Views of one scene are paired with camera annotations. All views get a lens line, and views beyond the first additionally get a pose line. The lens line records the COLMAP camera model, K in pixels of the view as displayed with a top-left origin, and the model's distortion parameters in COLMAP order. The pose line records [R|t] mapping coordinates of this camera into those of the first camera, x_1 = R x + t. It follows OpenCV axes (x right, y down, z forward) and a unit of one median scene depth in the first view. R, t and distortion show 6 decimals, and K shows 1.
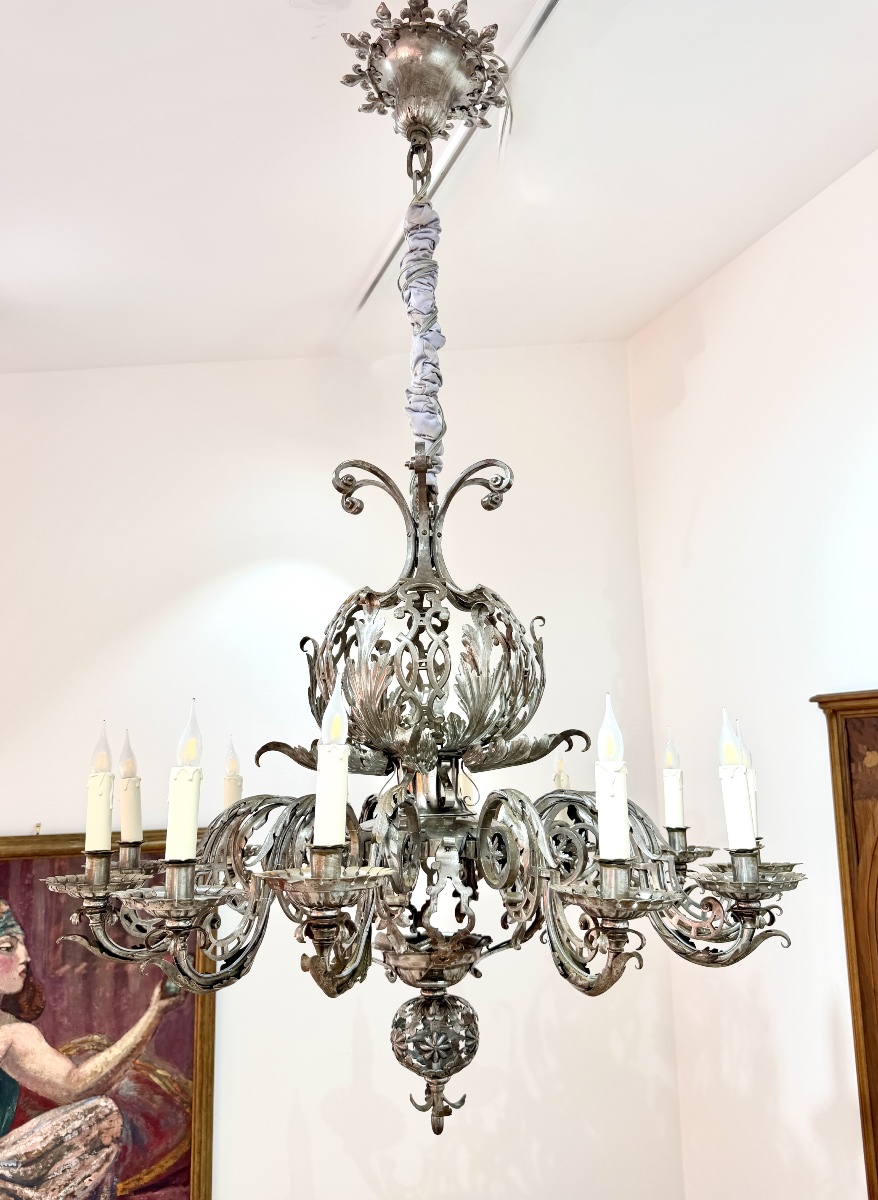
lens RADIAL K [[948.3, 0, 436.3], [0, 948.3, 598.9], [0, 0, 1]] dist [0.018898, -0.027942]
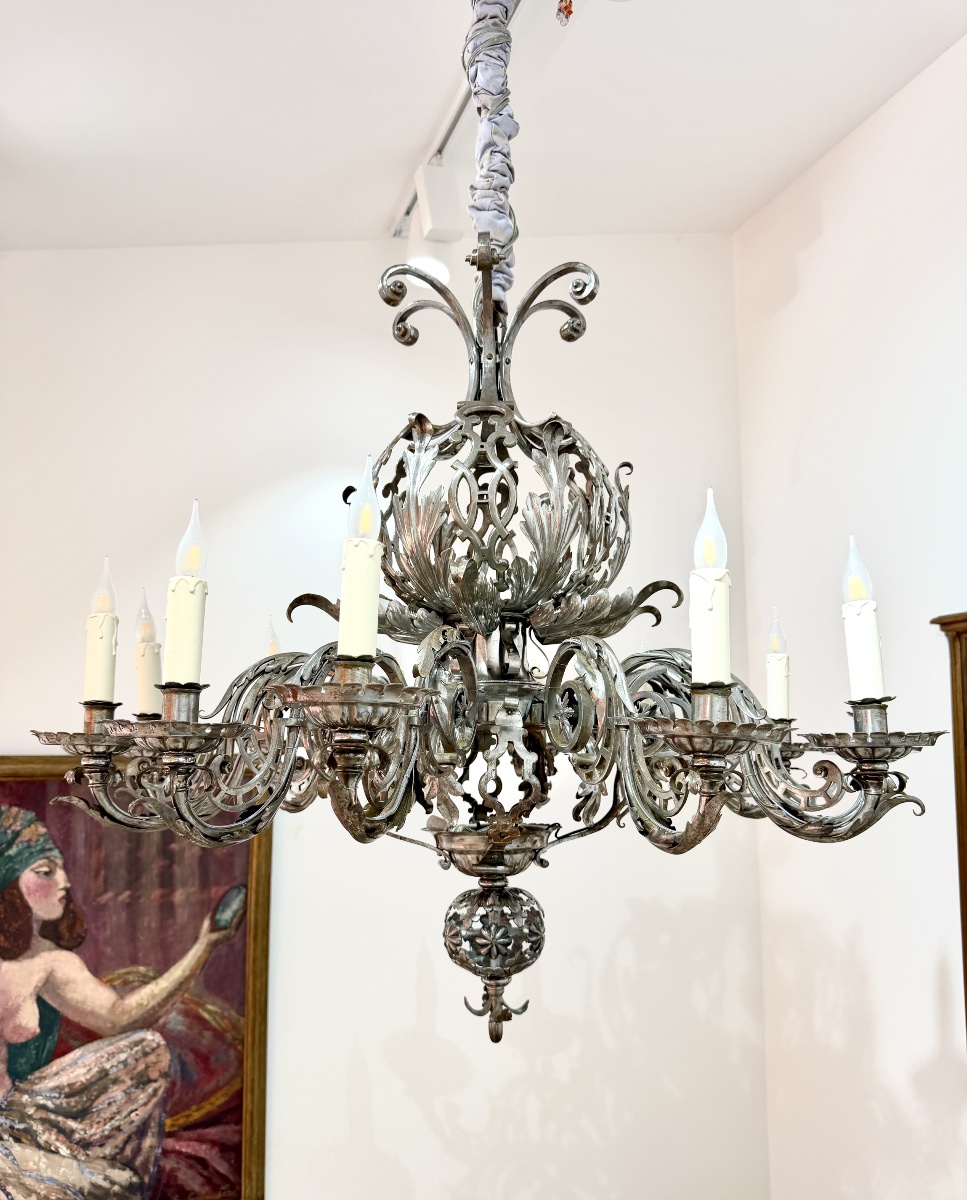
lens RADIAL K [[977.7, 0, 484.7], [0, 977.7, 663.8], [0, 0, 1]] dist [0.040563, -0.075678]
pose [[0.999287, 0.013130, -0.035394, 0.017151], [-0.010280, 0.996778, 0.079553, 0.130814], [0.036324, -0.079132, 0.996202, 0.115518]]
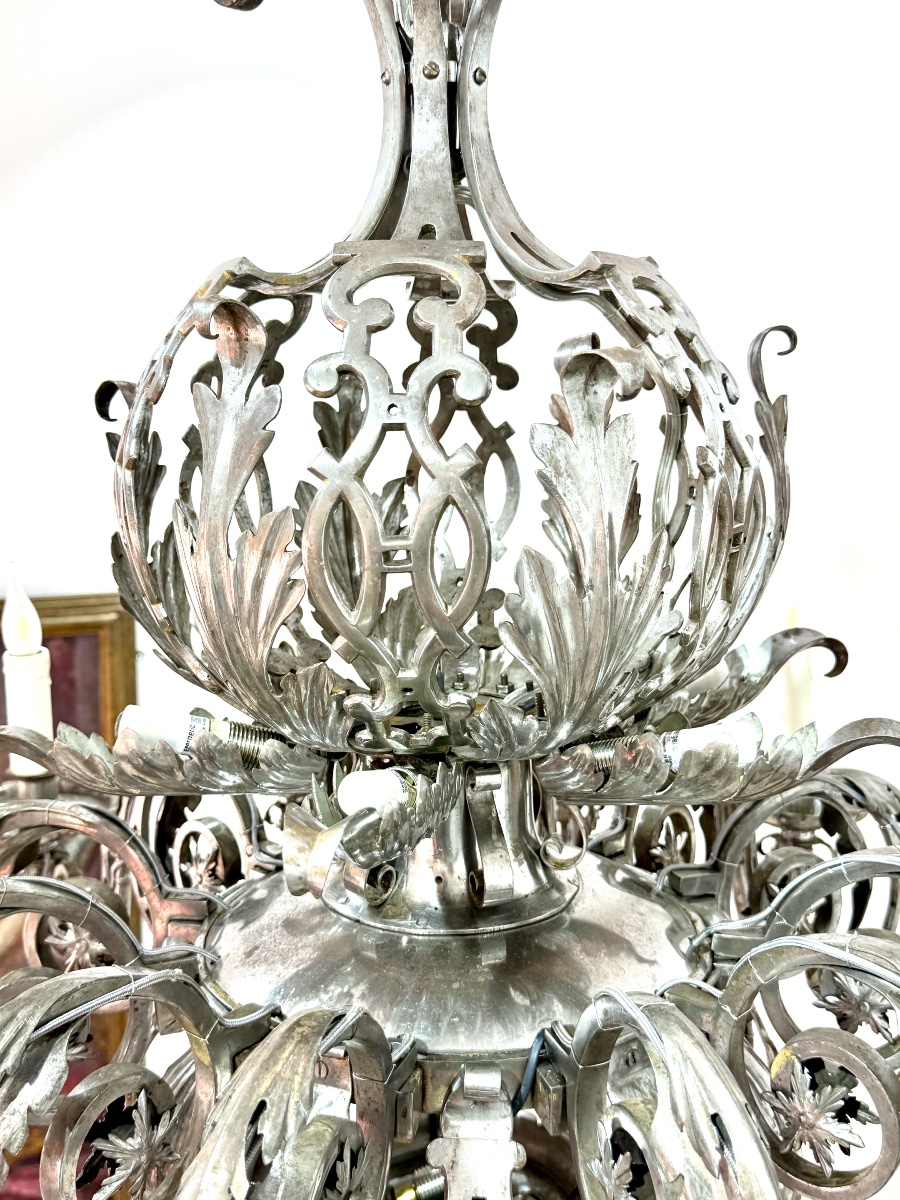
lens RADIAL K [[1286.5, 0, 449.0], [0, 1286.5, 487.3], [0, 0, 1]] dist [0.040341, 0.000000]
pose [[0.996098, 0.013601, -0.087204, 0.033148], [0.011775, 0.958740, 0.284040, -0.059063], [0.087469, -0.283959, 0.954839, 0.541895]]
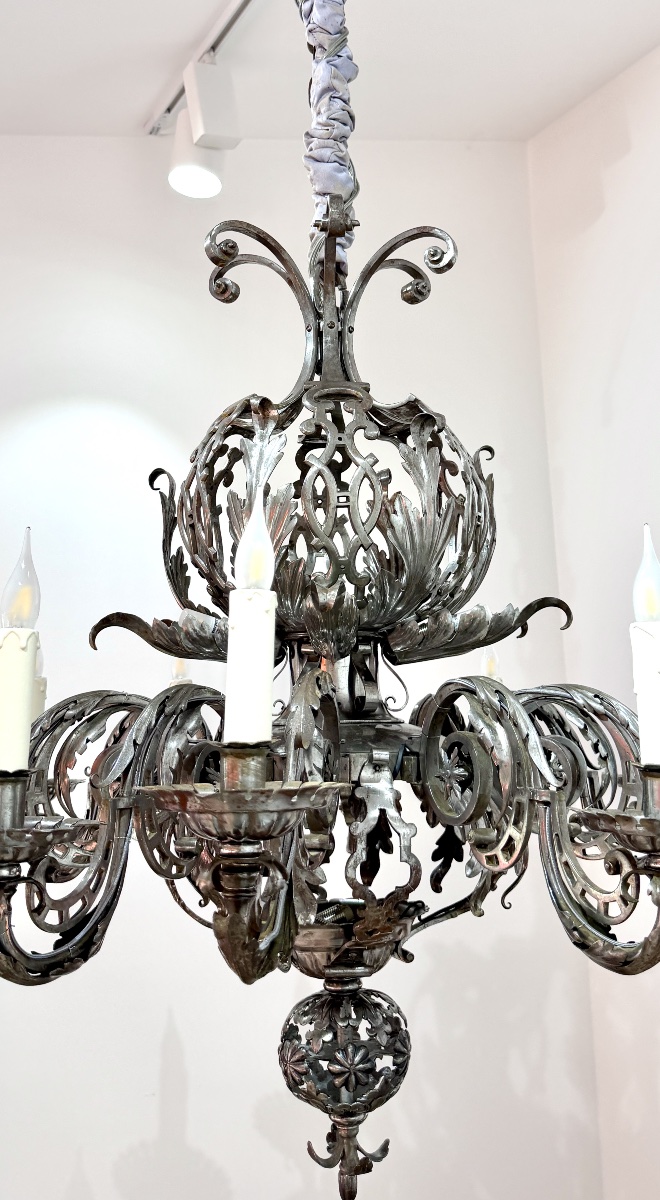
lens RADIAL K [[1194.5, 0, 346.3], [0, 1194.5, 411.3], [0, 0, 1]] dist [0.005747, 0.000000]
pose [[0.995053, 0.024494, 0.096284, -0.086086], [-0.017437, 0.997145, -0.073466, 0.060611], [-0.097808, 0.071424, 0.992639, 0.108320]]
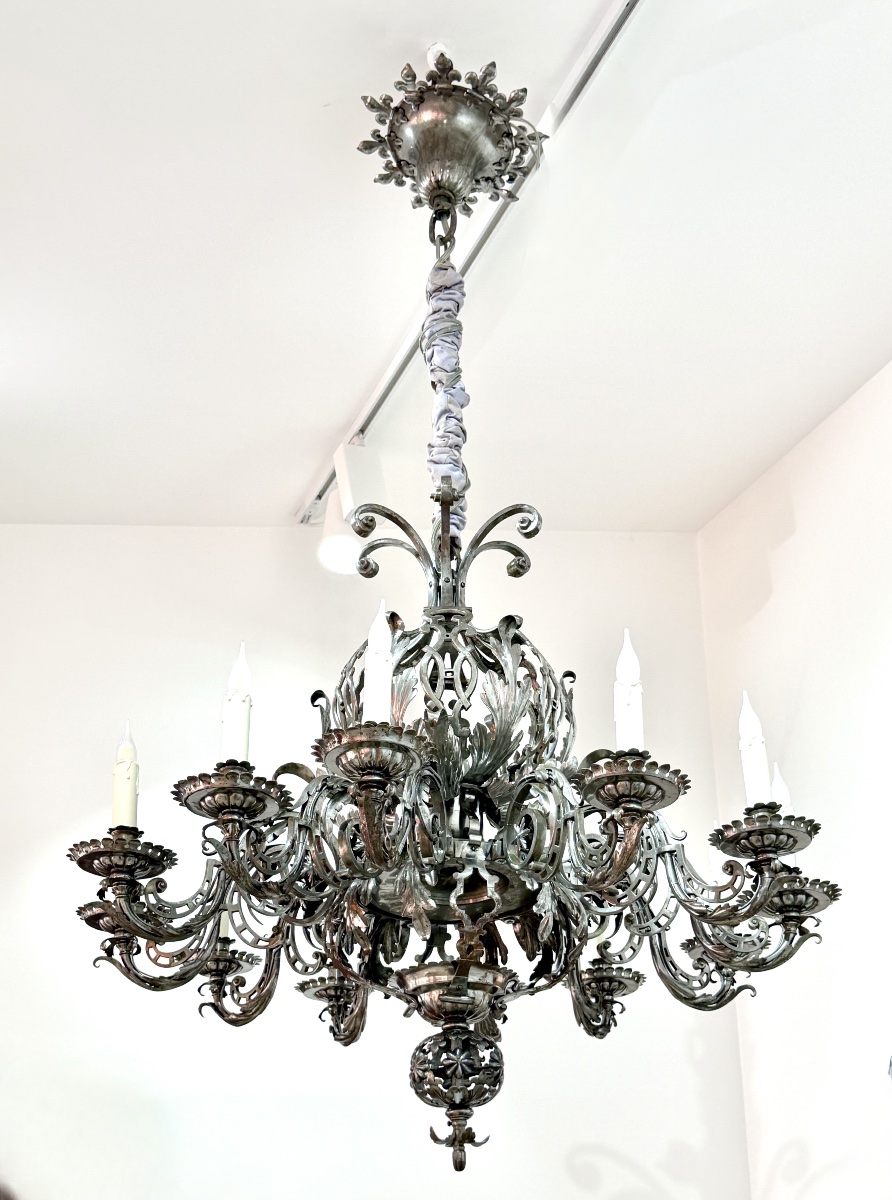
lens RADIAL K [[1741.0, 0, 416.6], [0, 1741.0, 858.8], [0, 0, 1]] dist [0.125091, 0.000000]
pose [[0.999868, 0.014610, 0.007092, -0.051408], [-0.013077, 0.983238, -0.181858, 0.519614], [-0.009630, 0.181742, 0.983299, -0.665024]]
